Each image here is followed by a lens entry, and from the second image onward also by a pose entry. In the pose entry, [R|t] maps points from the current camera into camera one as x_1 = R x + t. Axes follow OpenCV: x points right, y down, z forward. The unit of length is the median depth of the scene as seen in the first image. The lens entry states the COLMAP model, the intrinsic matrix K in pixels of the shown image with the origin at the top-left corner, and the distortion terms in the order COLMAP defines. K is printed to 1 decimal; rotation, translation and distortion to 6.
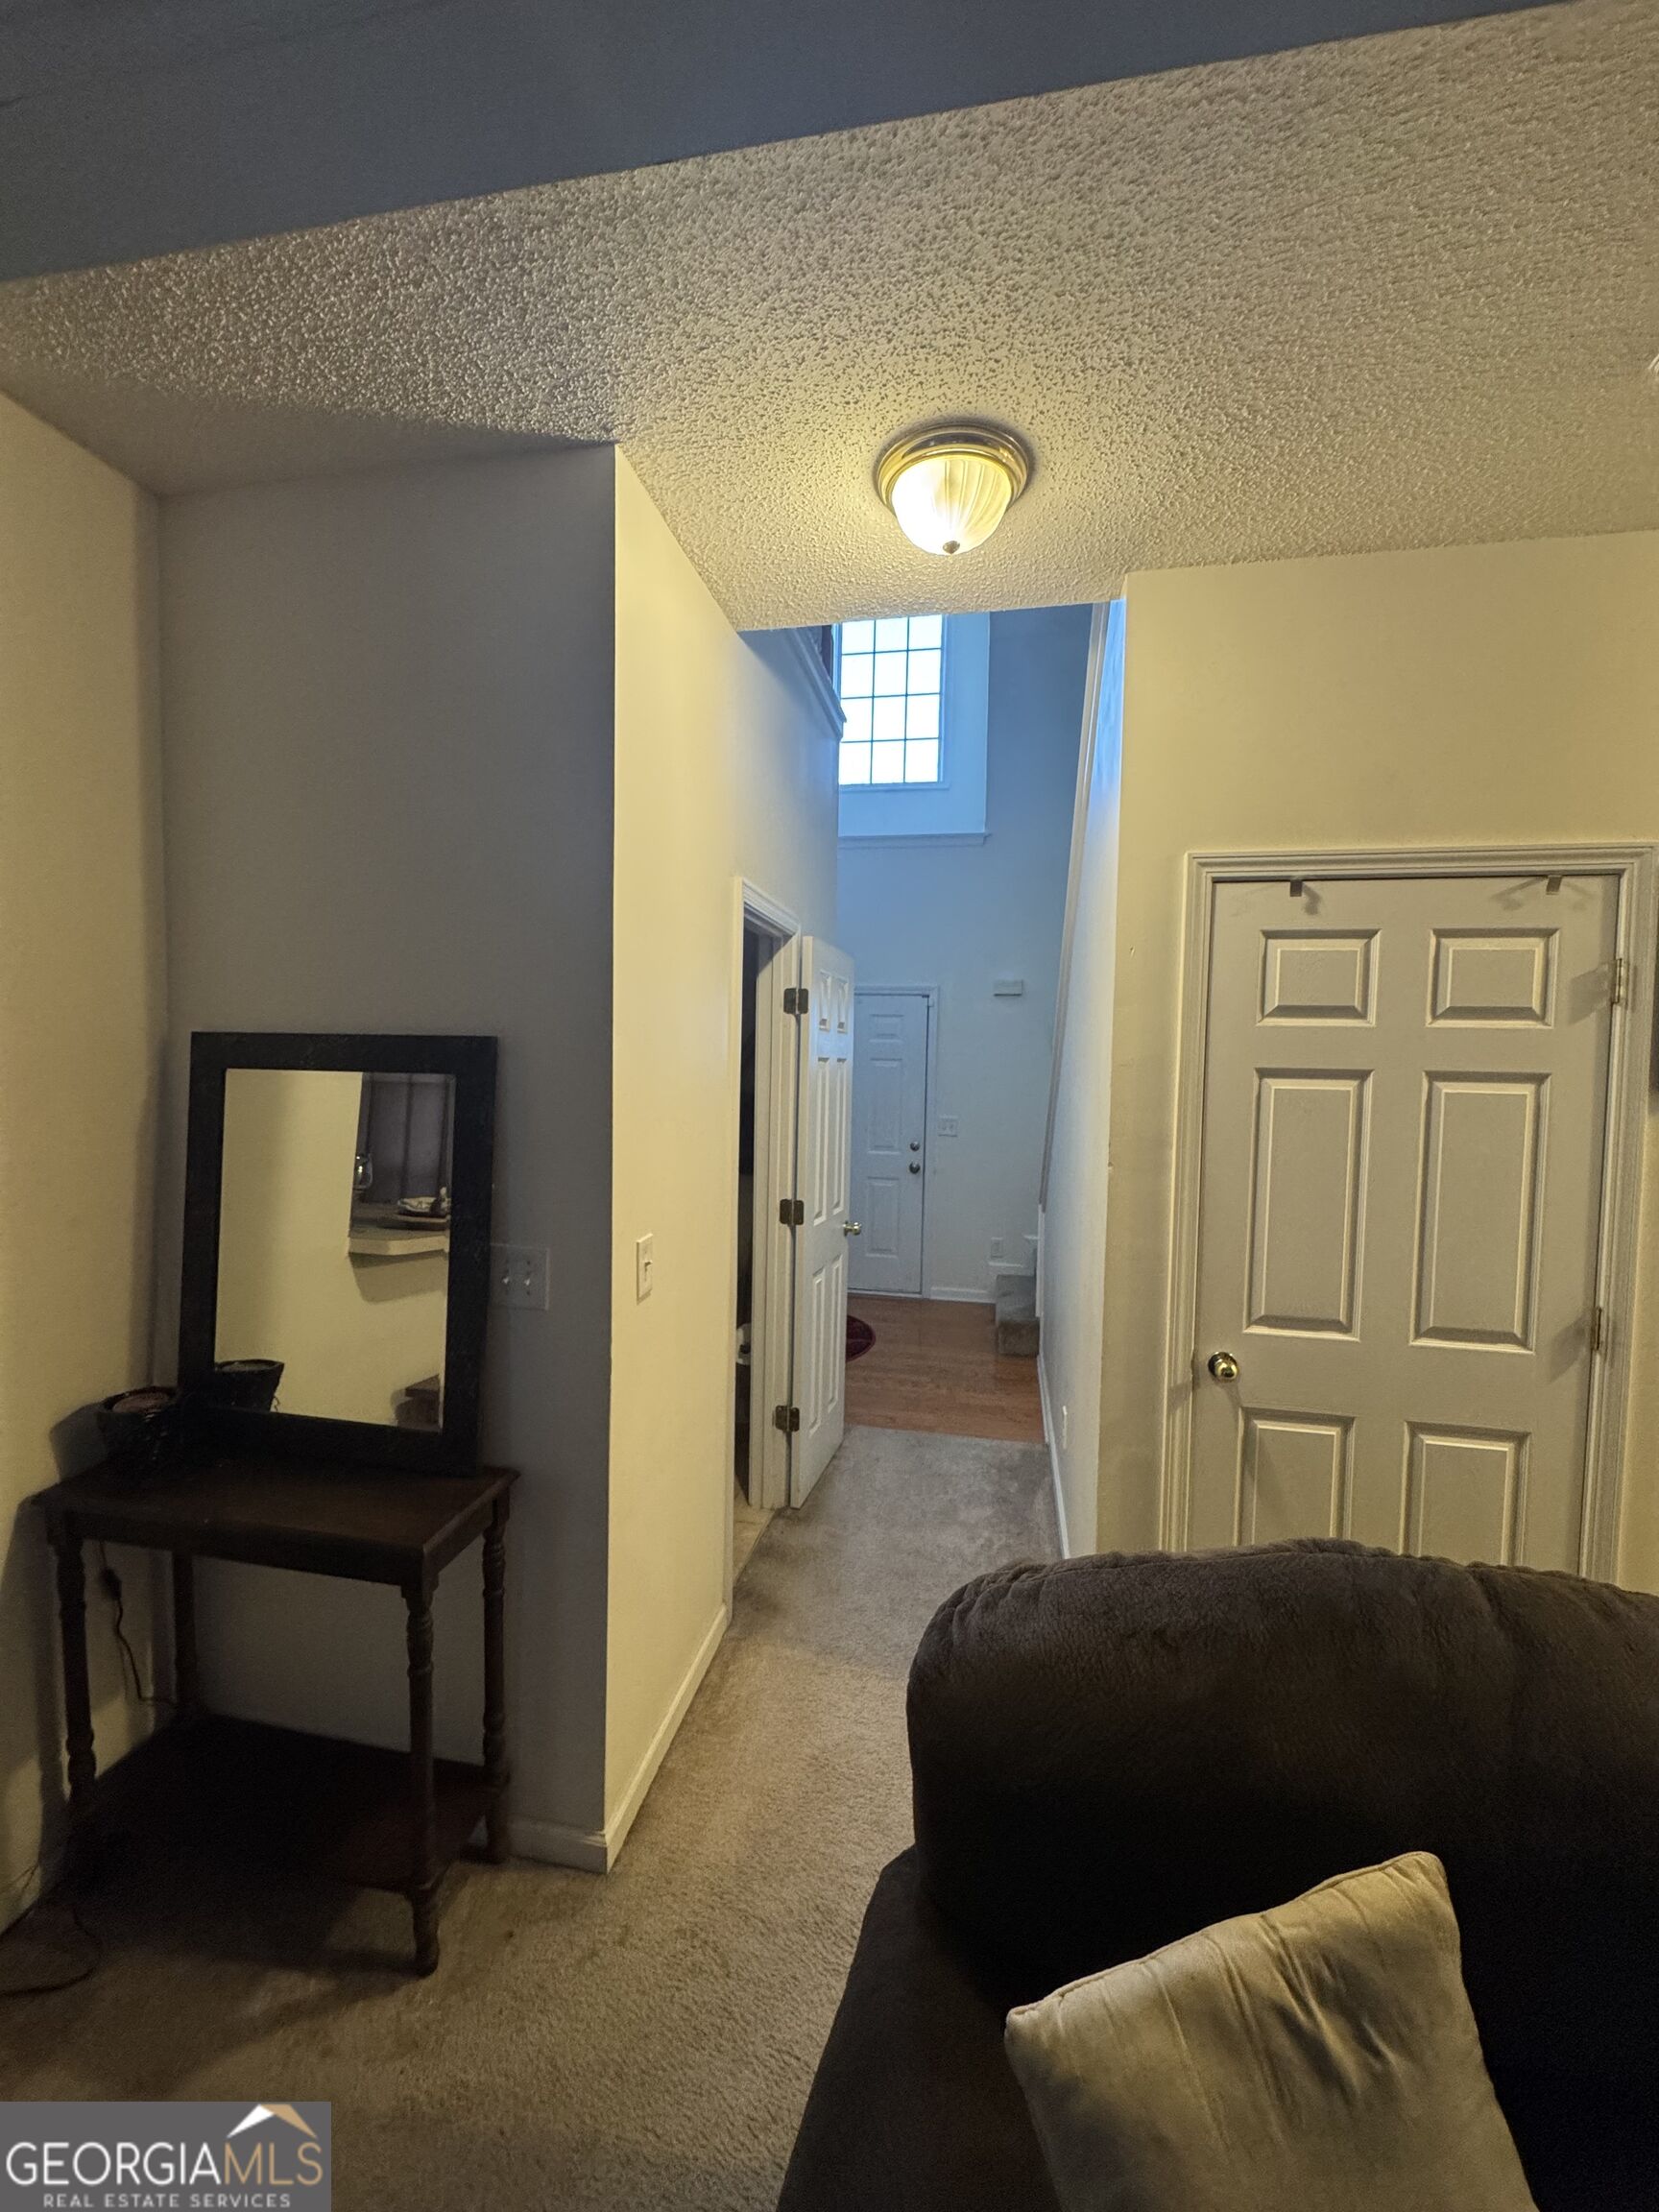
lens RADIAL K [[892.1, 0, 829.1], [0, 892.1, 1099.3], [0, 0, 1]] dist [-0.010316, 0.000822]
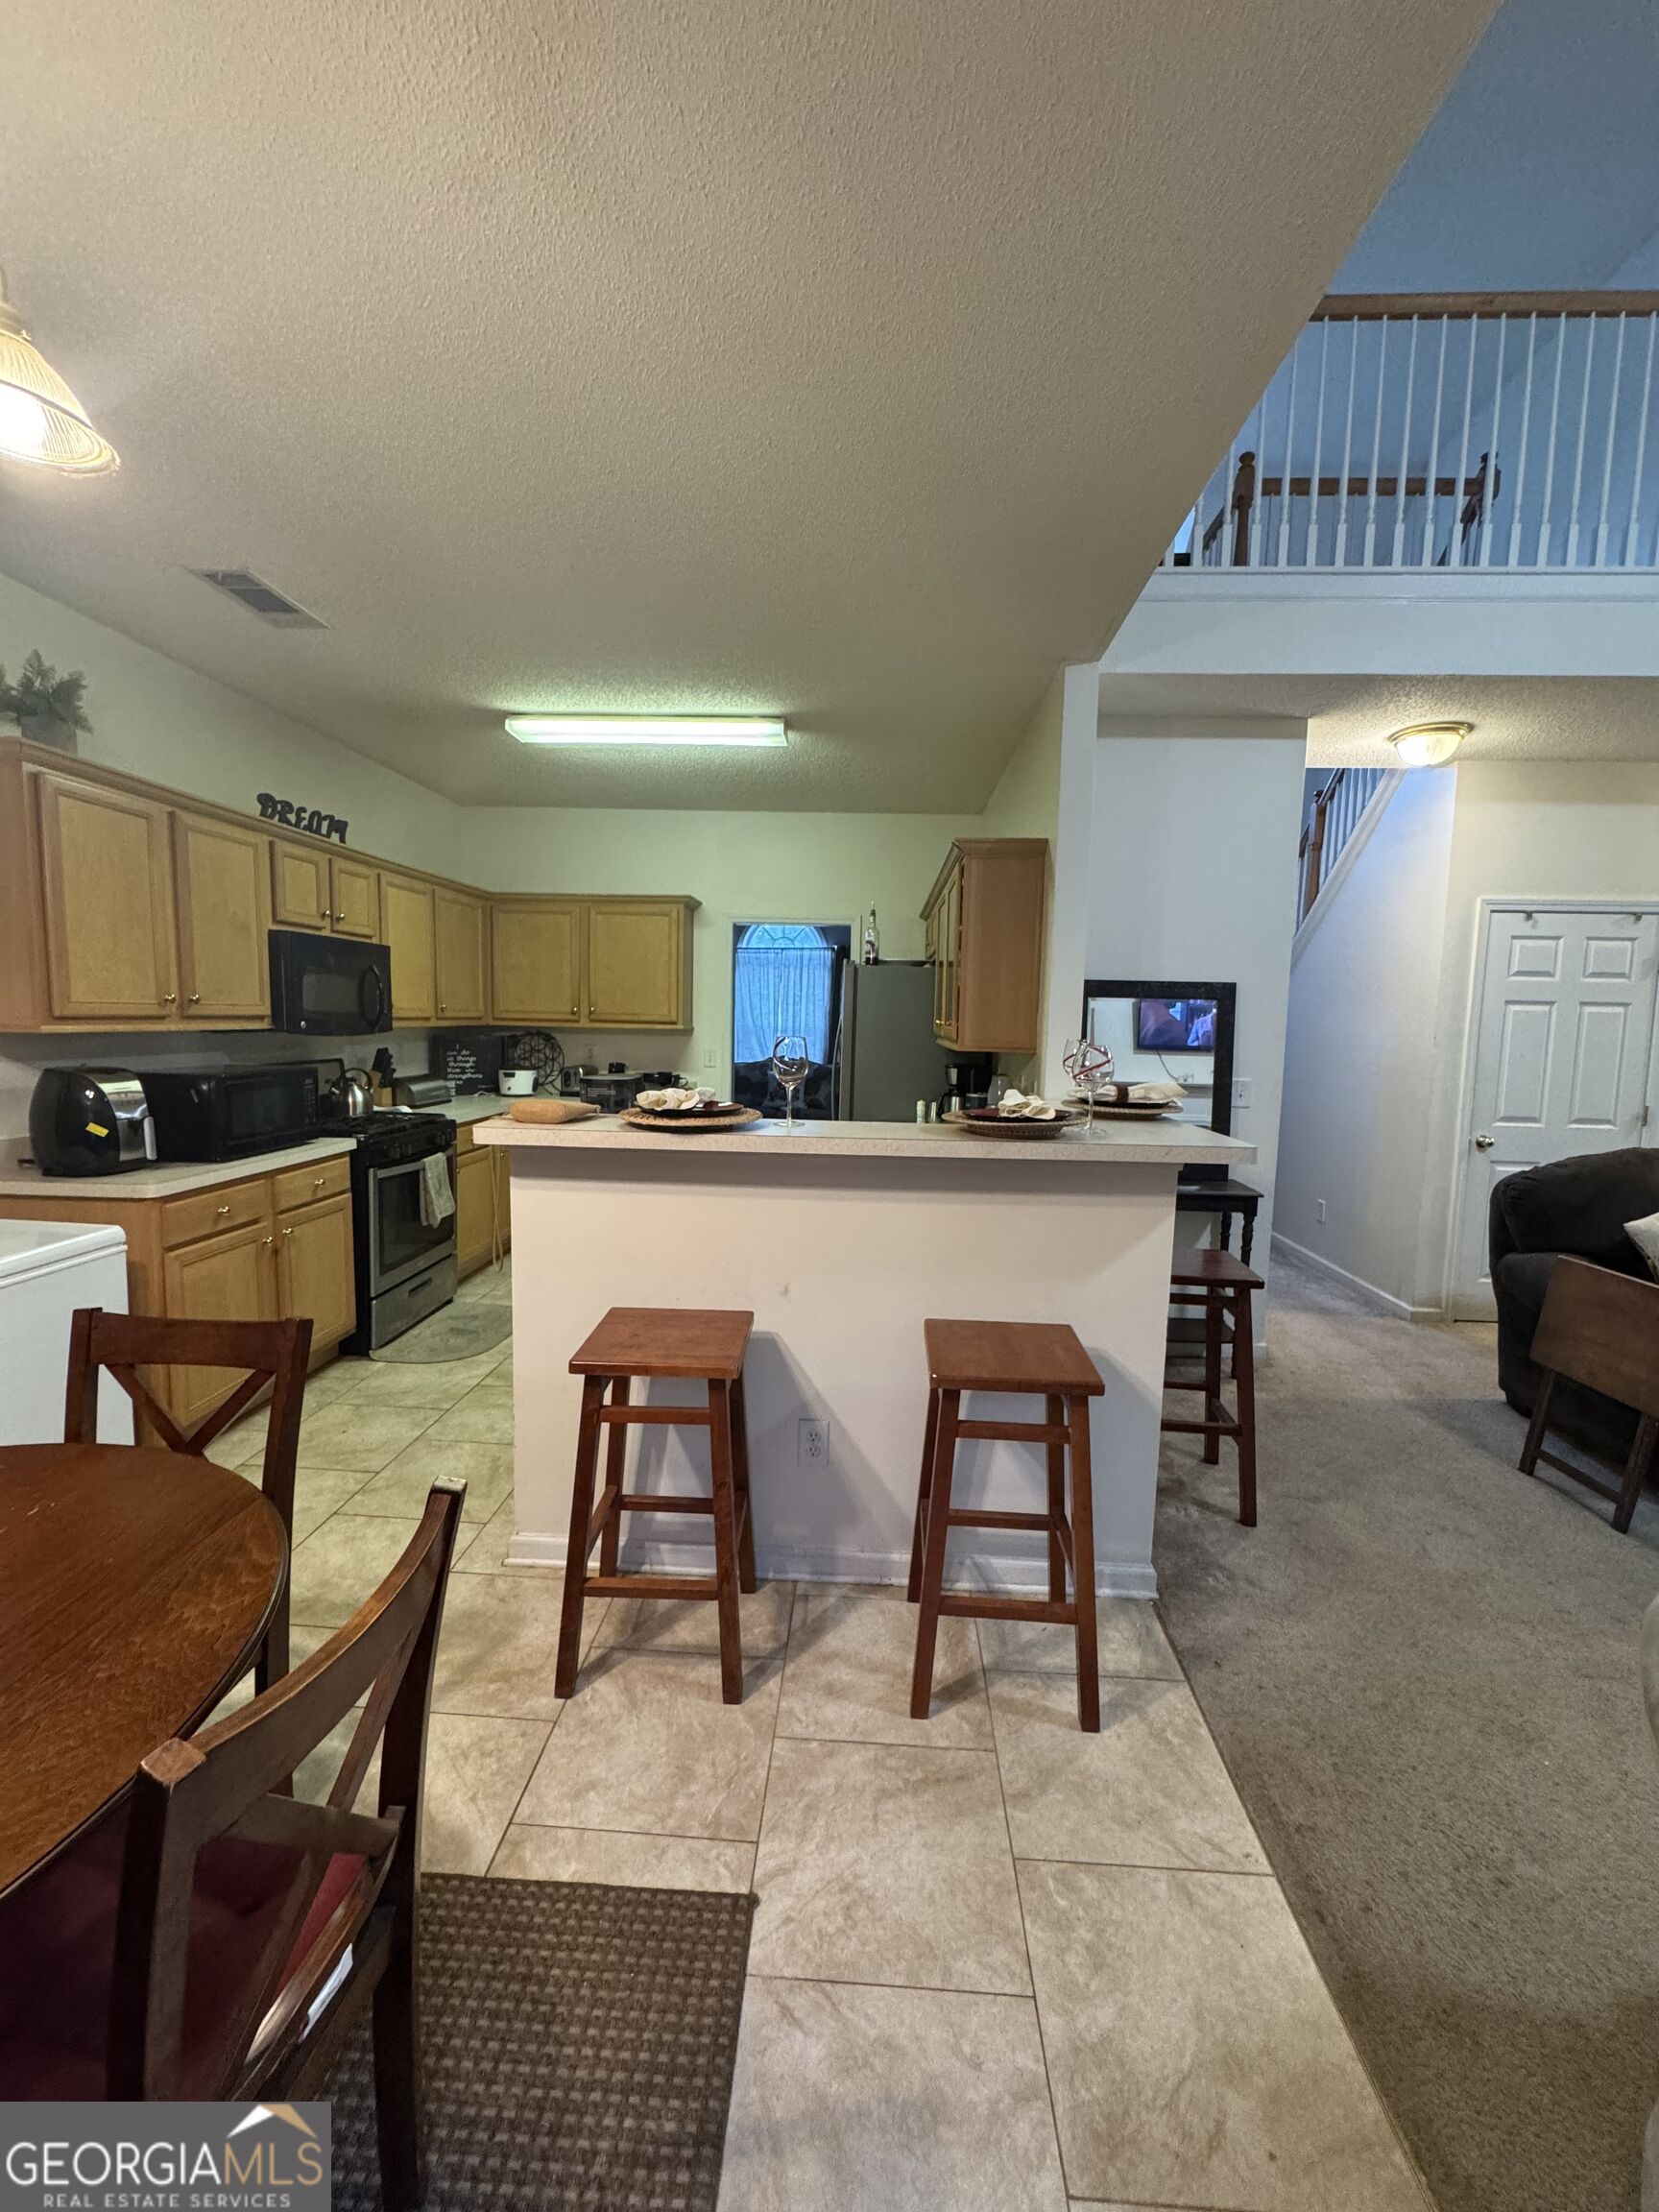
lens RADIAL K [[892.1, 0, 824.8], [0, 892.1, 1099.2], [0, 0, 1]] dist [-0.010316, 0.000822]
pose [[0.991436, -0.009301, 0.130265, -1.459406], [0.003843, 0.999107, 0.042087, 0.109788], [-0.130540, -0.041226, 0.990586, -0.932667]]
